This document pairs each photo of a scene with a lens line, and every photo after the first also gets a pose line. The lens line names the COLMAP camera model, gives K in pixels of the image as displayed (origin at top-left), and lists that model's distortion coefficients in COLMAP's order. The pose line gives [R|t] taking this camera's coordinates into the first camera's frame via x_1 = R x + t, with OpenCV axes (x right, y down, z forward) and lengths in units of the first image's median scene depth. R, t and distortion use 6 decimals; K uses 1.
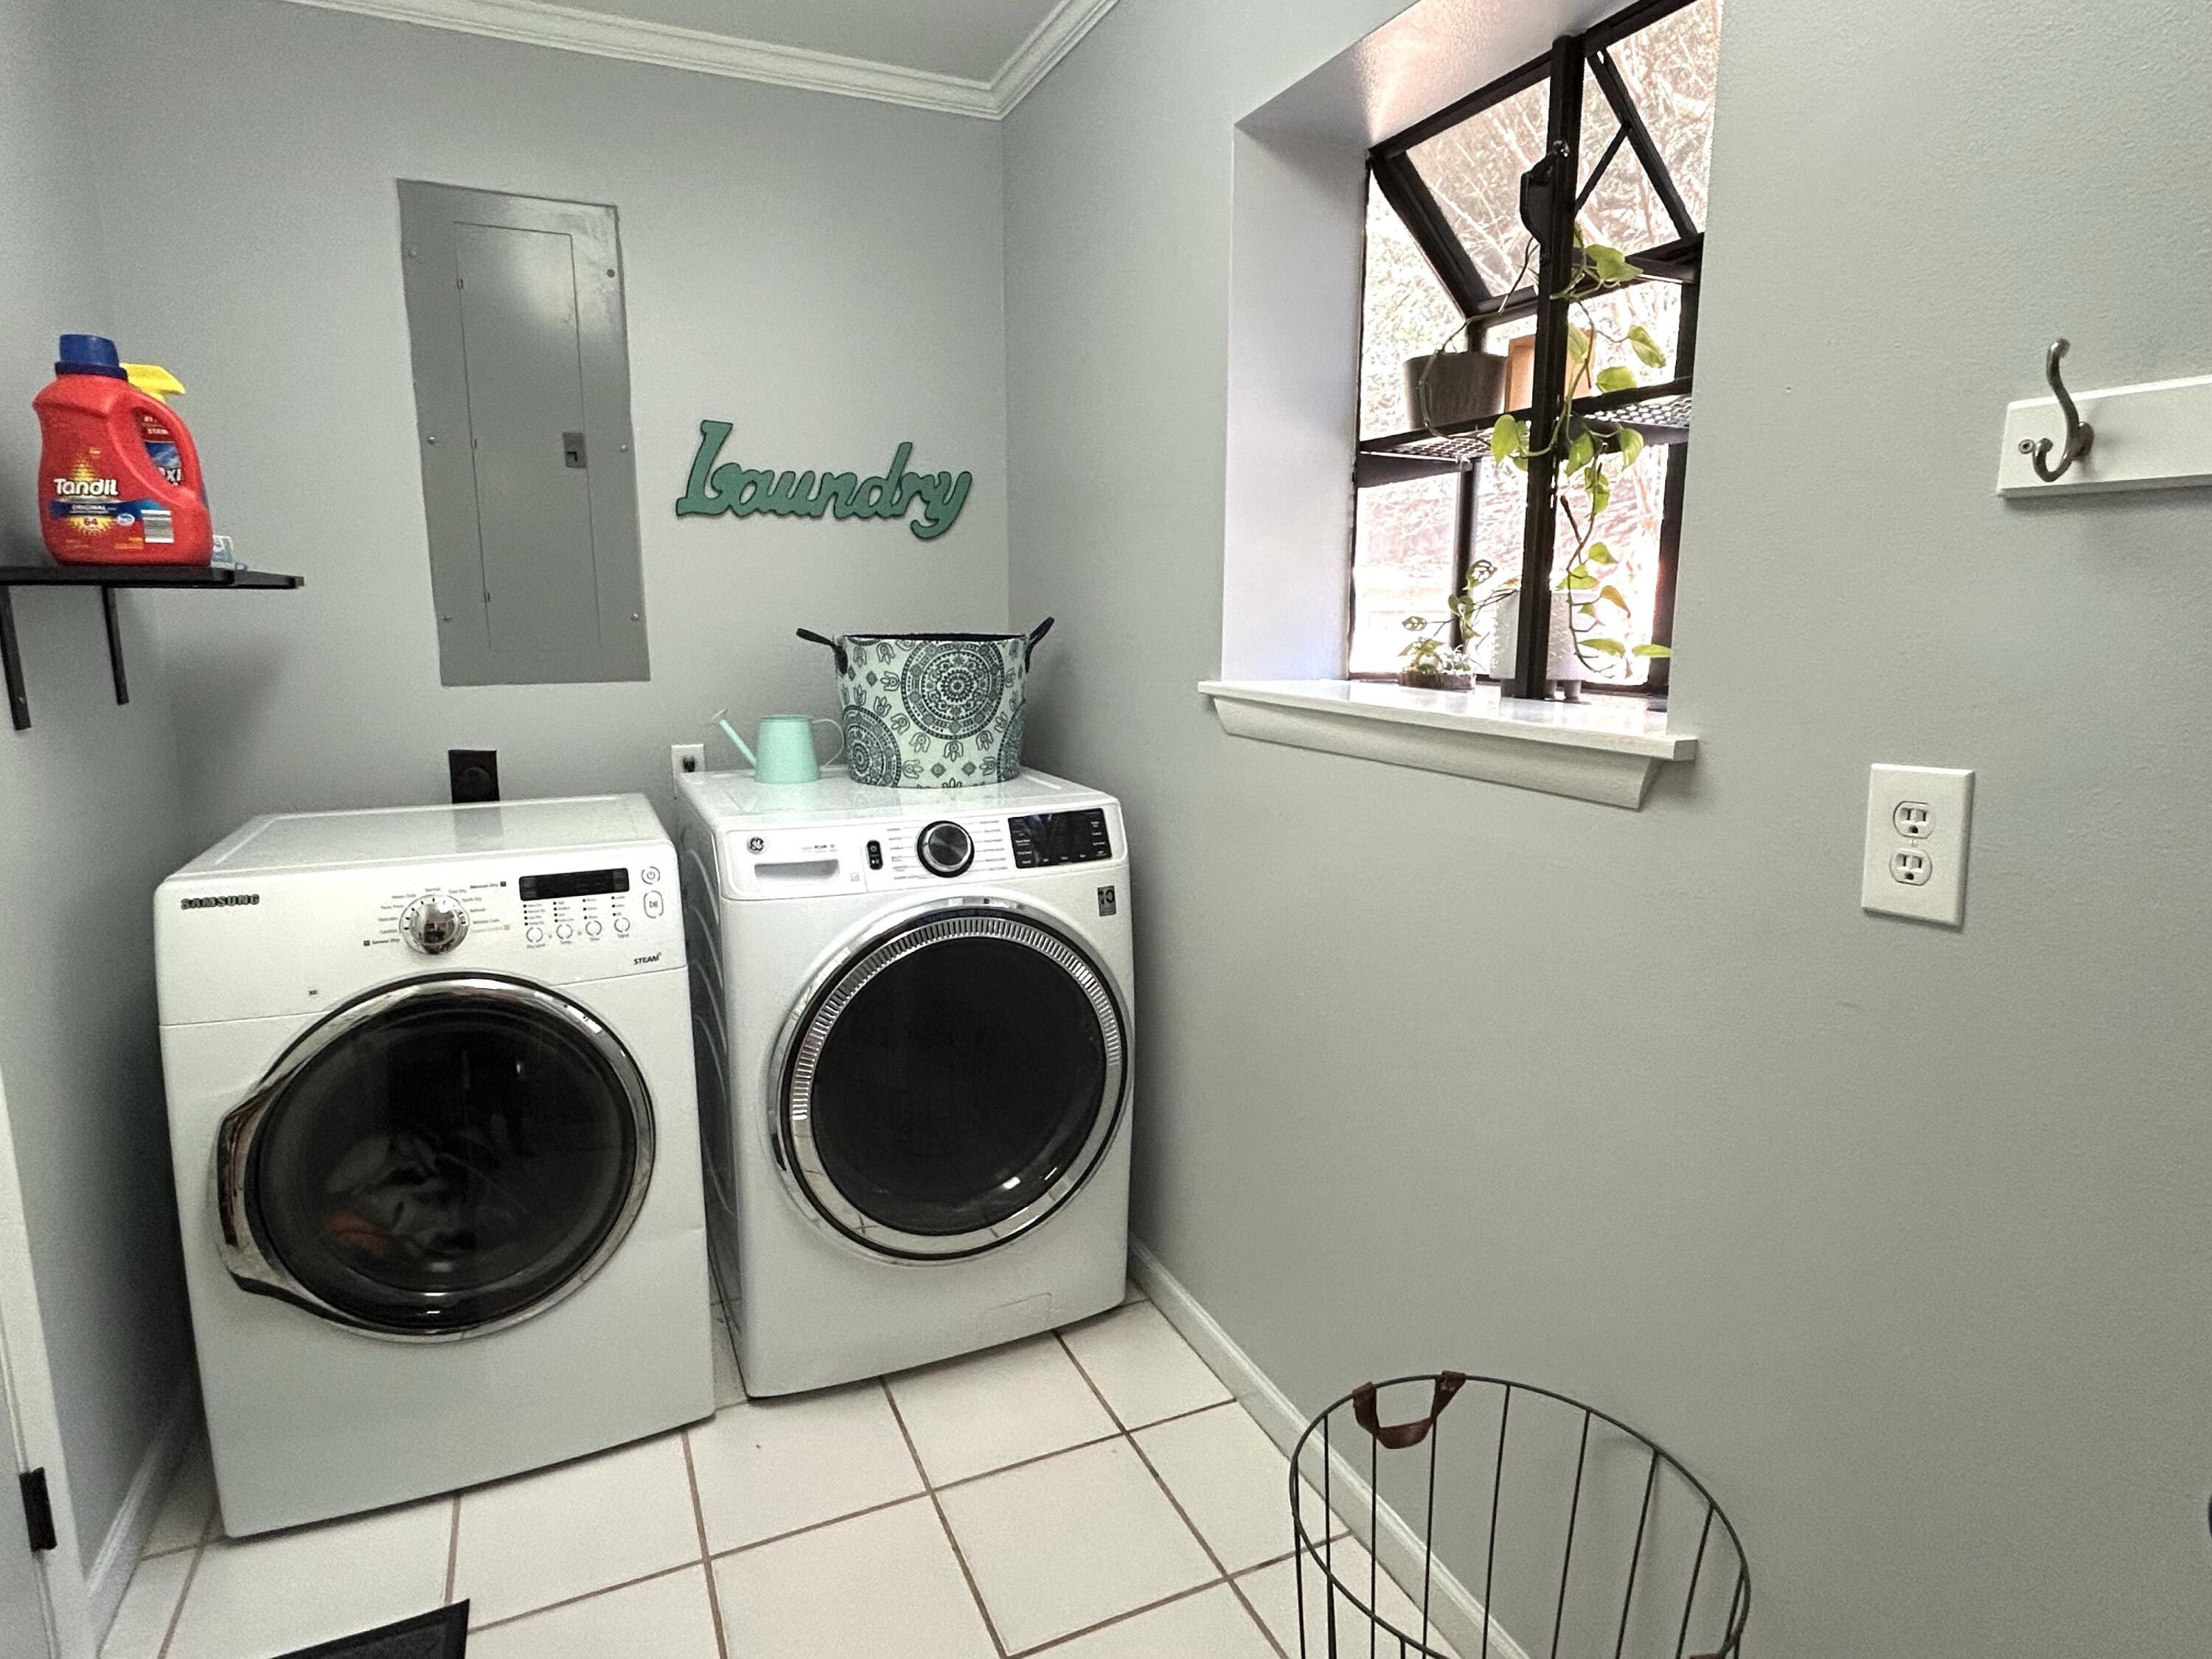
lens RADIAL K [[1229.9, 0, 1104.1], [0, 1229.9, 826.9], [0, 0, 1]] dist [-0.003076, 0.006104]
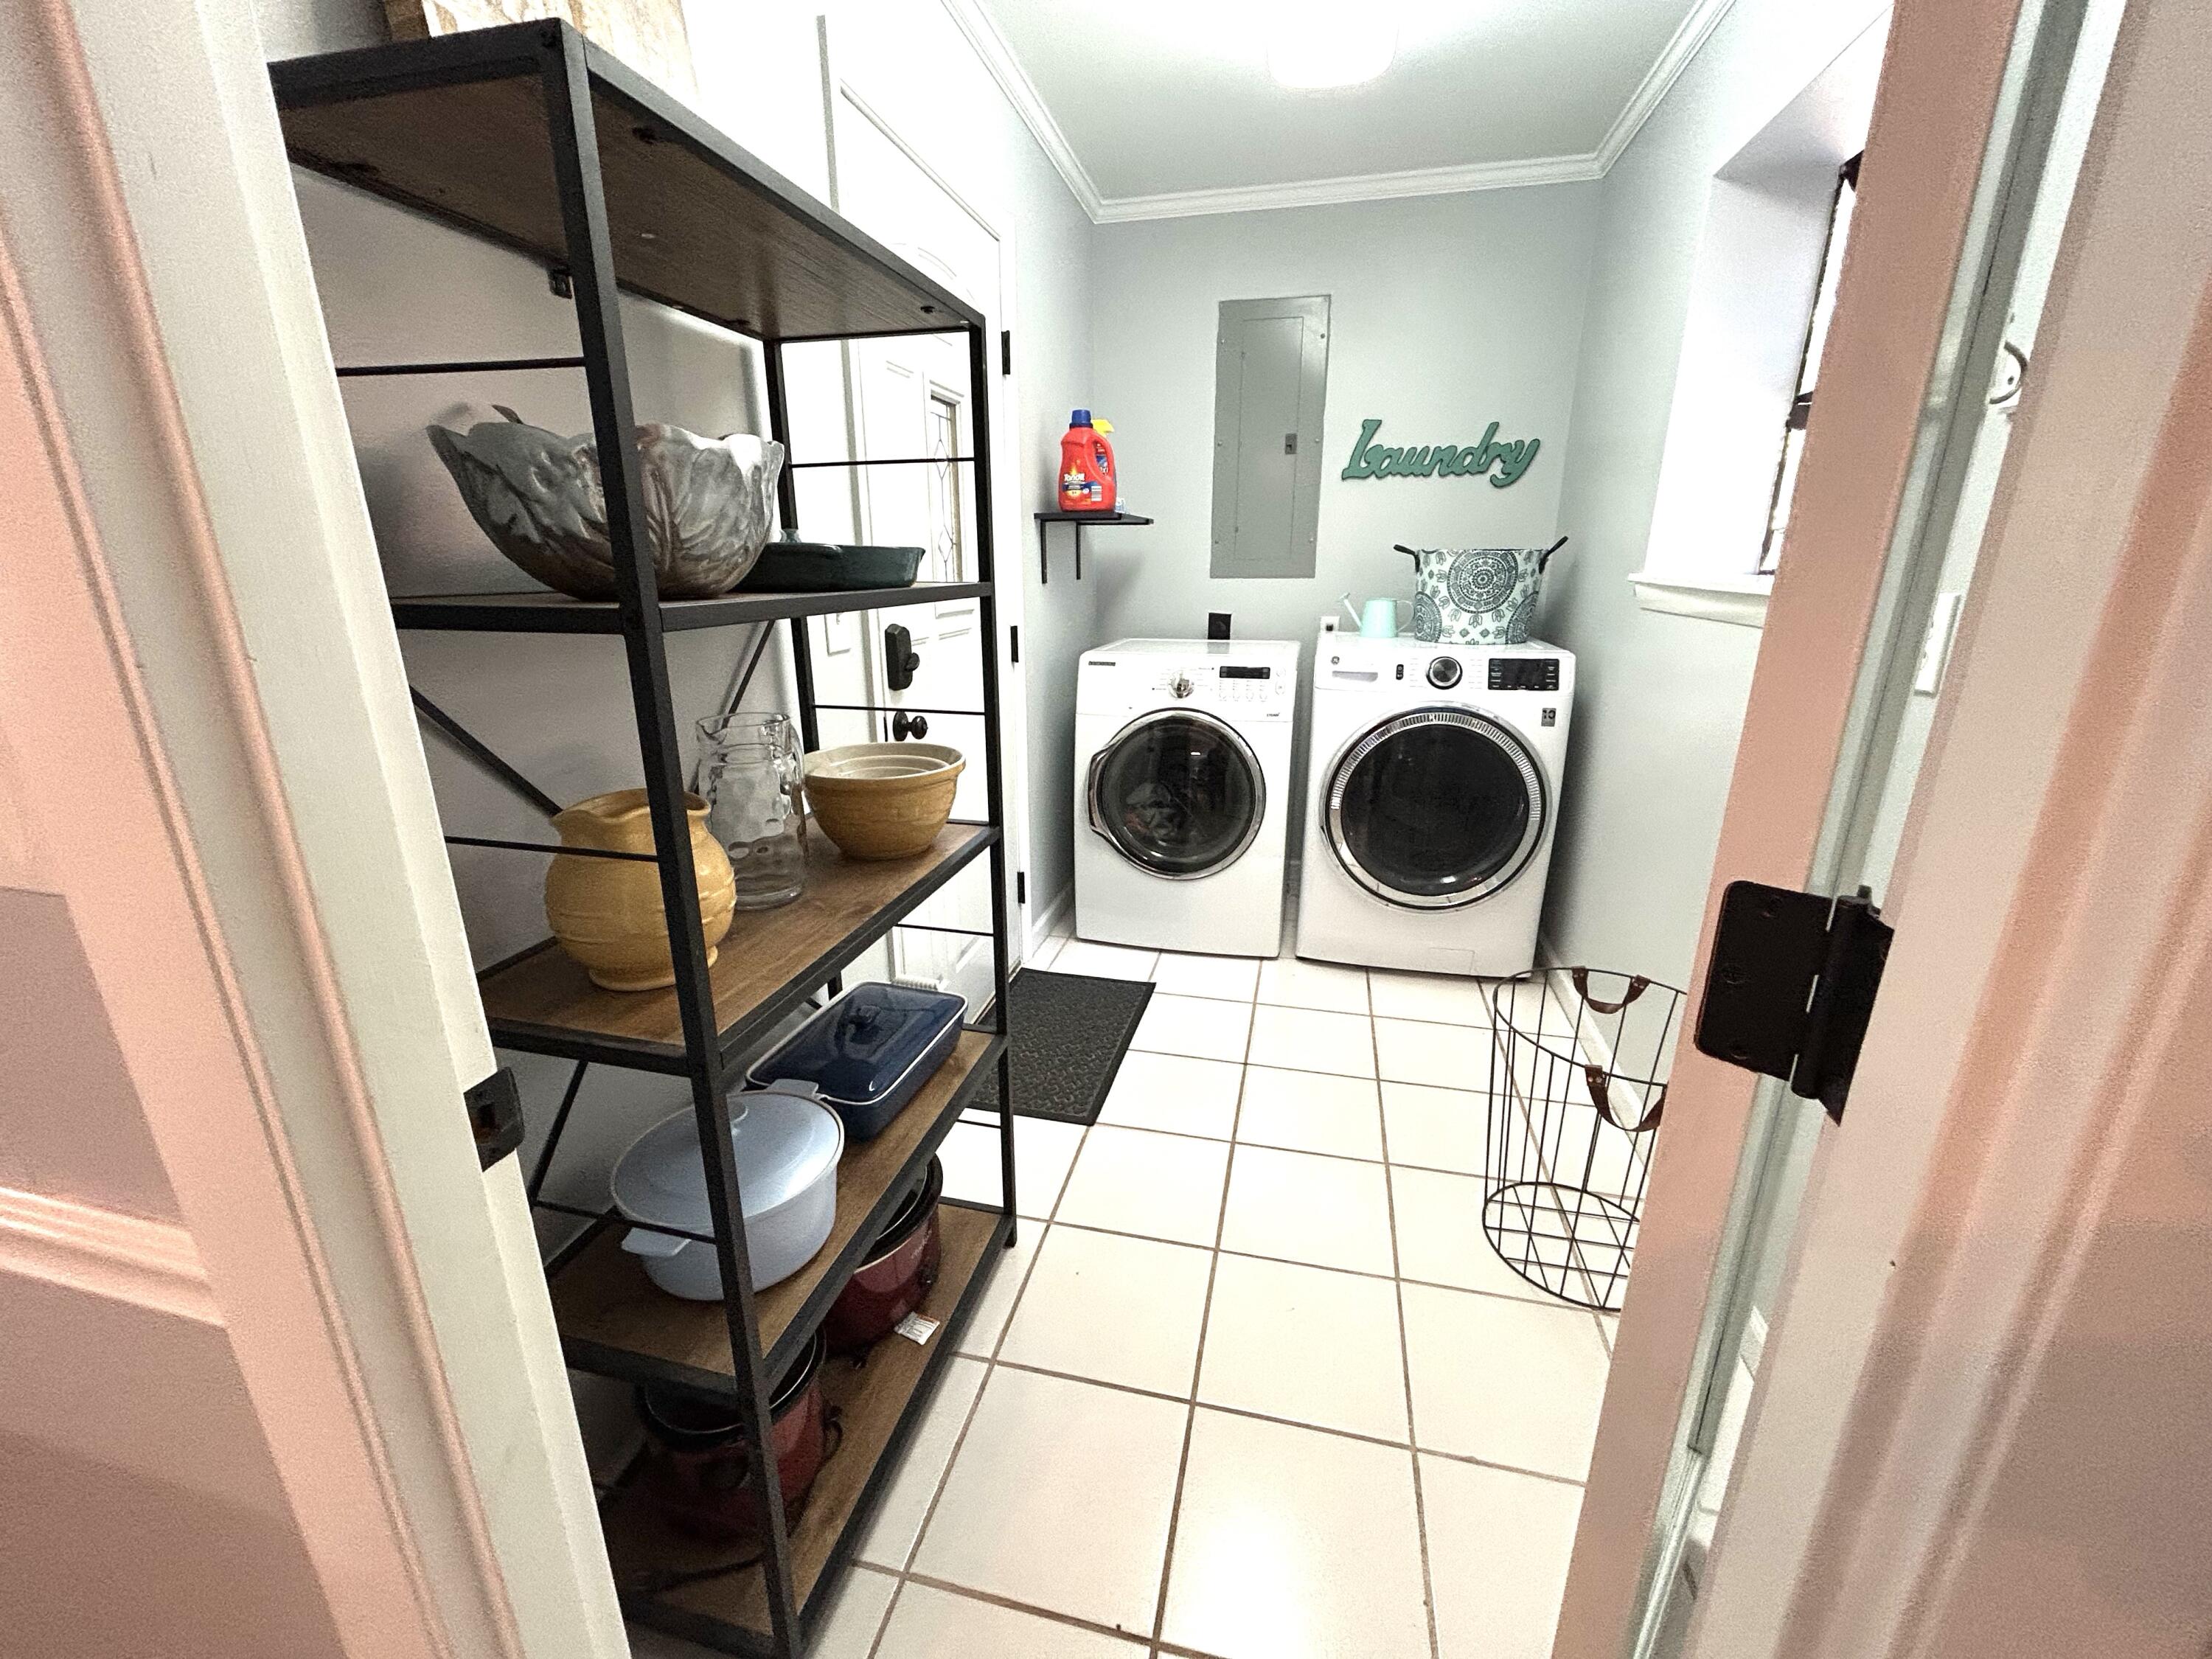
lens RADIAL K [[888.0, 0, 1103.5], [0, 888.0, 825.7], [0, 0, 1]] dist [-0.002485, 0.001393]
pose [[0.793171, 0.175368, -0.583203, 0.235721], [-0.105393, 0.982720, 0.152165, 0.082943], [0.599810, -0.059227, 0.797947, -0.262332]]
